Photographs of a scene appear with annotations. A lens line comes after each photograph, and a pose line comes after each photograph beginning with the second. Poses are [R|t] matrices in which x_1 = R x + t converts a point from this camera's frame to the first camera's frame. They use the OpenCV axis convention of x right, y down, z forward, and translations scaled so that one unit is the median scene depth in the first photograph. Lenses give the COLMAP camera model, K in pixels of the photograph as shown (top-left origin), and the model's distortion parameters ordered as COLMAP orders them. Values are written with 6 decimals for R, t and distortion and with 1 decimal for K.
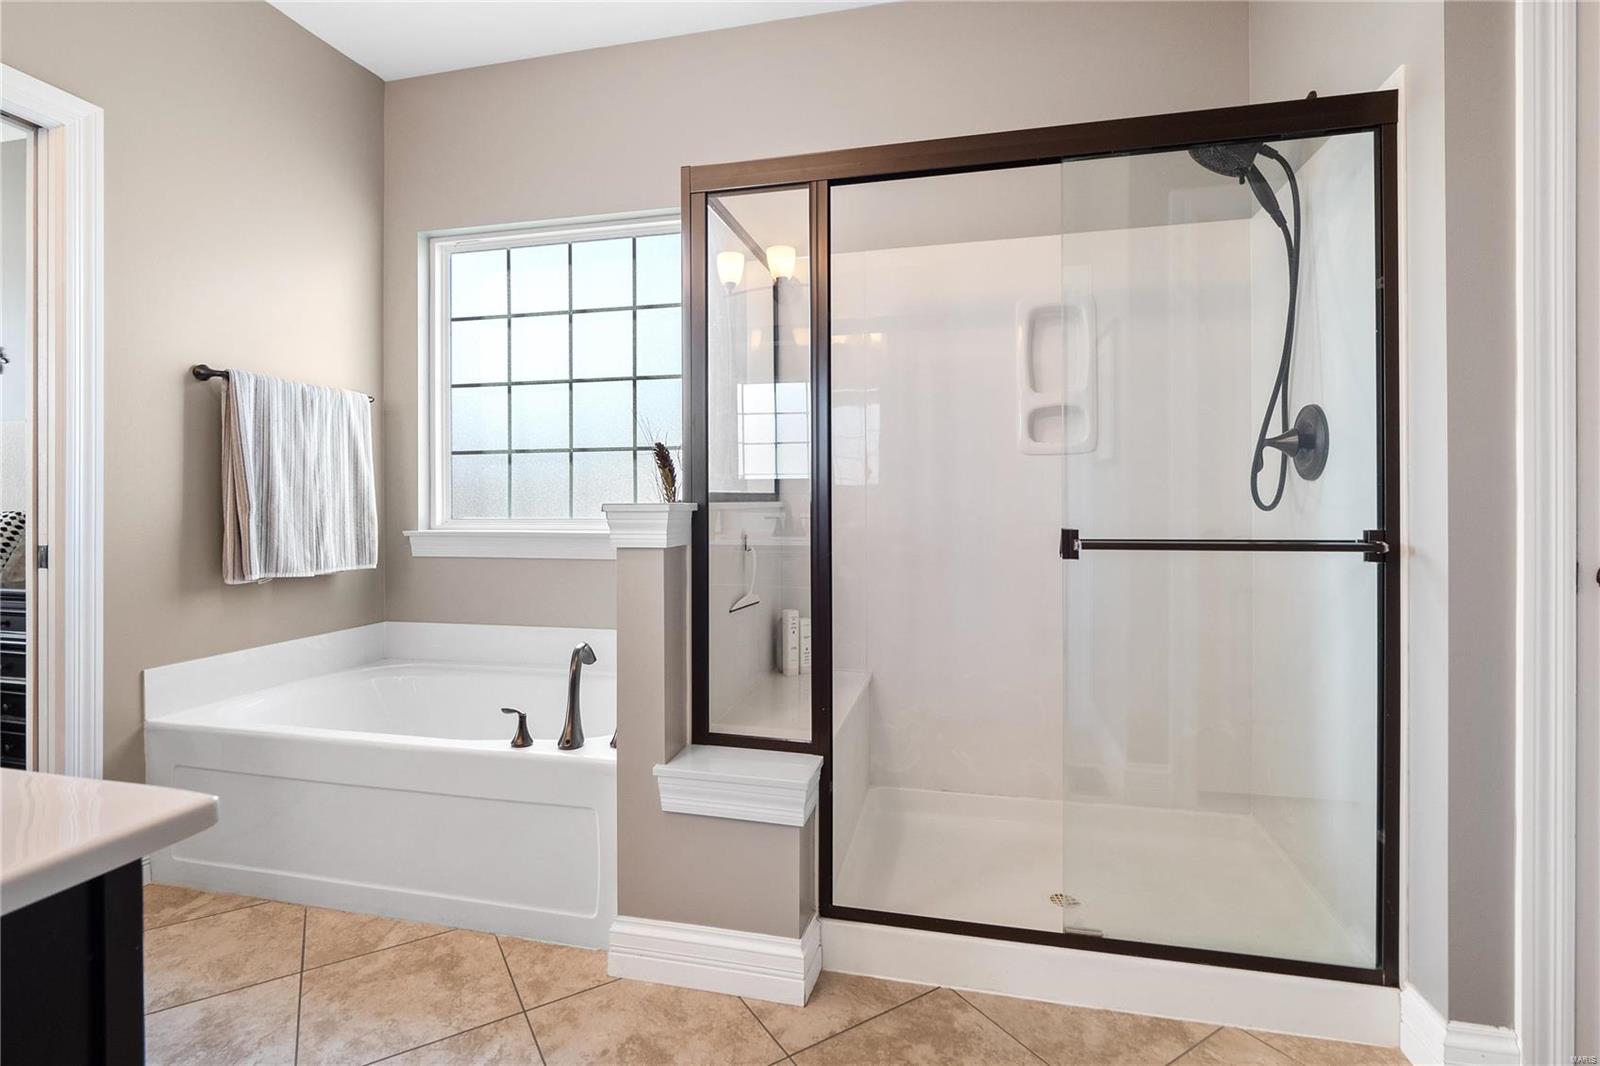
lens RADIAL K [[762.4, 0, 796.4], [0, 762.4, 501.1], [0, 0, 1]] dist [0.000007, 0.000079]
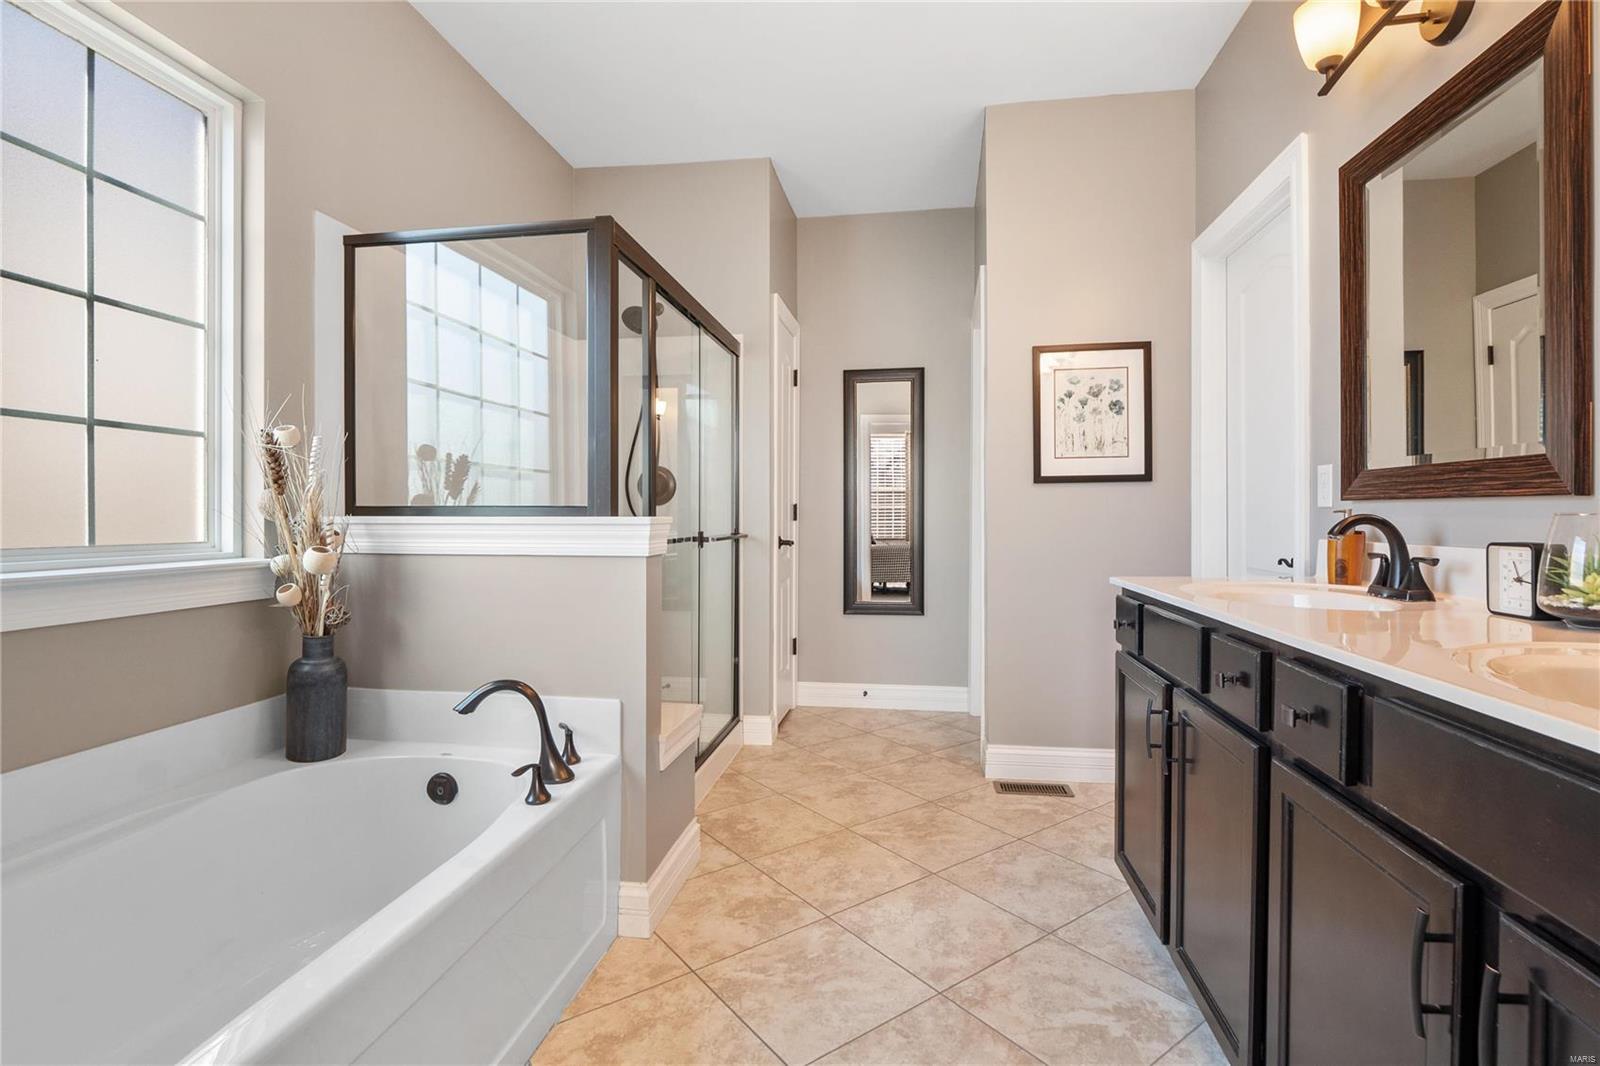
lens RADIAL K [[766.4, 0, 799.4], [0, 766.4, 516.5], [0, 0, 1]] dist [-0.003688, -0.000459]
pose [[-0.089744, 0.003180, 0.995960, -1.293485], [0.000036, 0.999995, -0.003190, 0.004890], [-0.995965, -0.000250, -0.089744, 0.819783]]
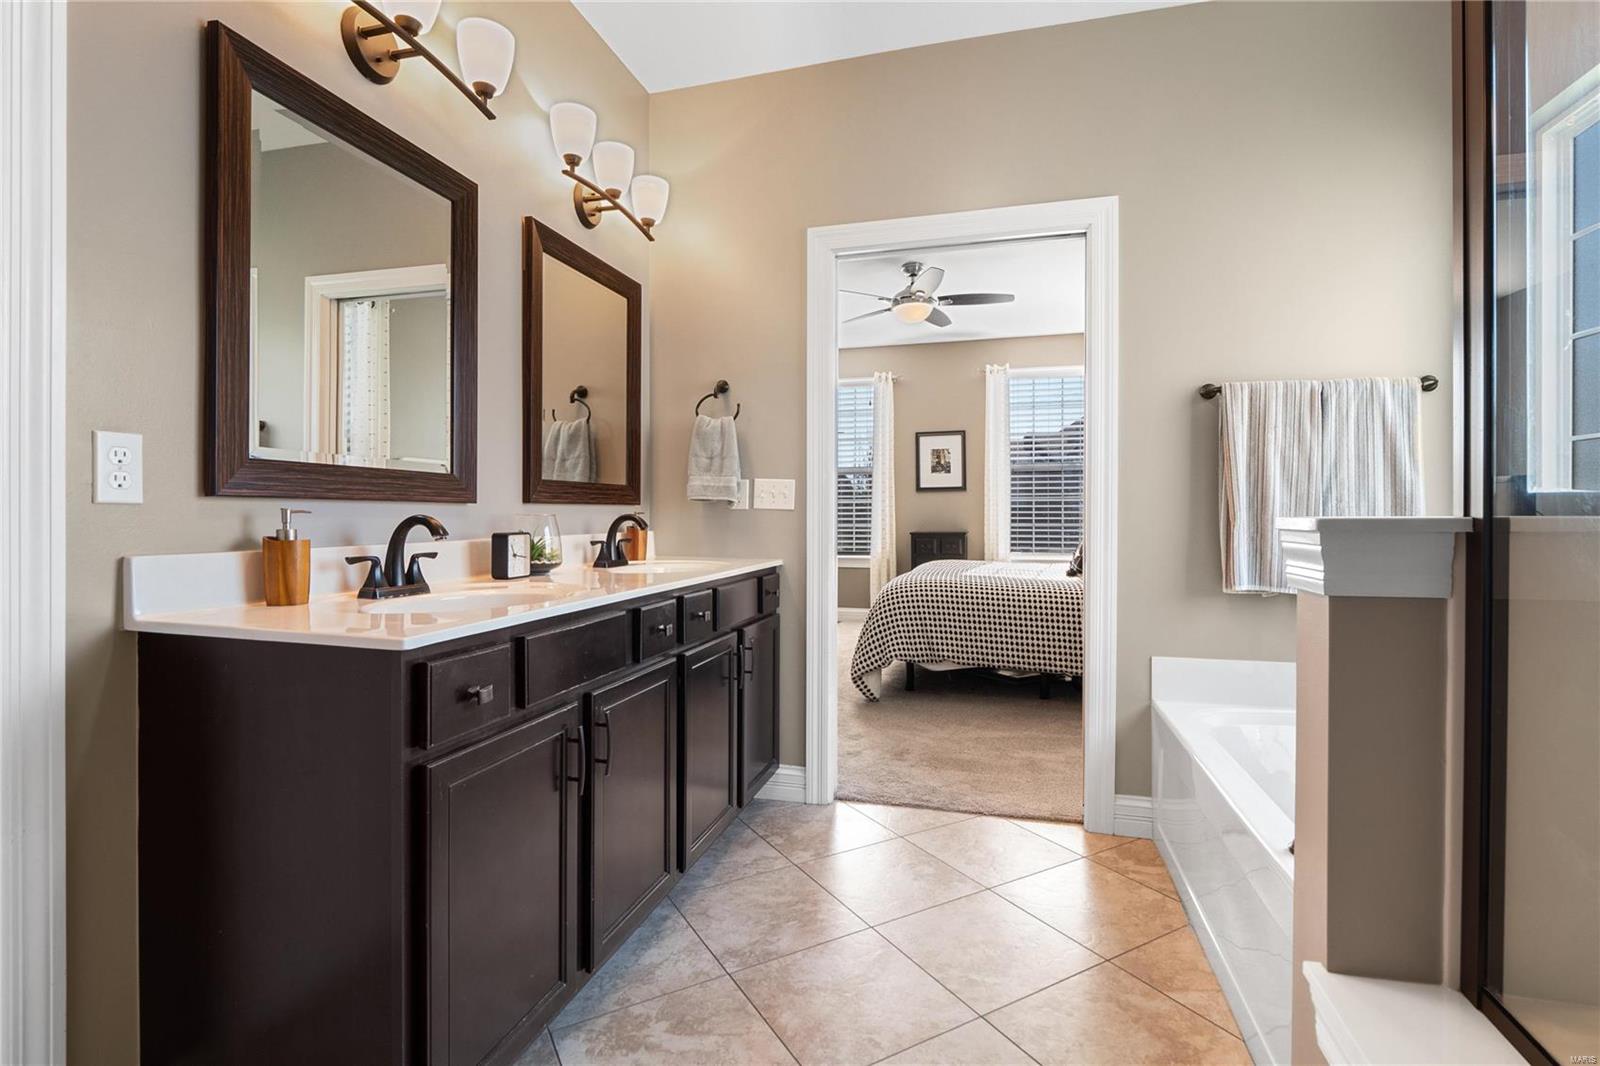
lens RADIAL K [[766.4, 0, 799.4], [0, 766.4, 516.5], [0, 0, 1]] dist [-0.003688, -0.000459]
pose [[-0.034468, 0.005614, -0.999390, 0.391095], [0.003330, 0.999979, 0.005503, -0.001969], [0.999400, -0.003138, -0.034486, 0.576316]]
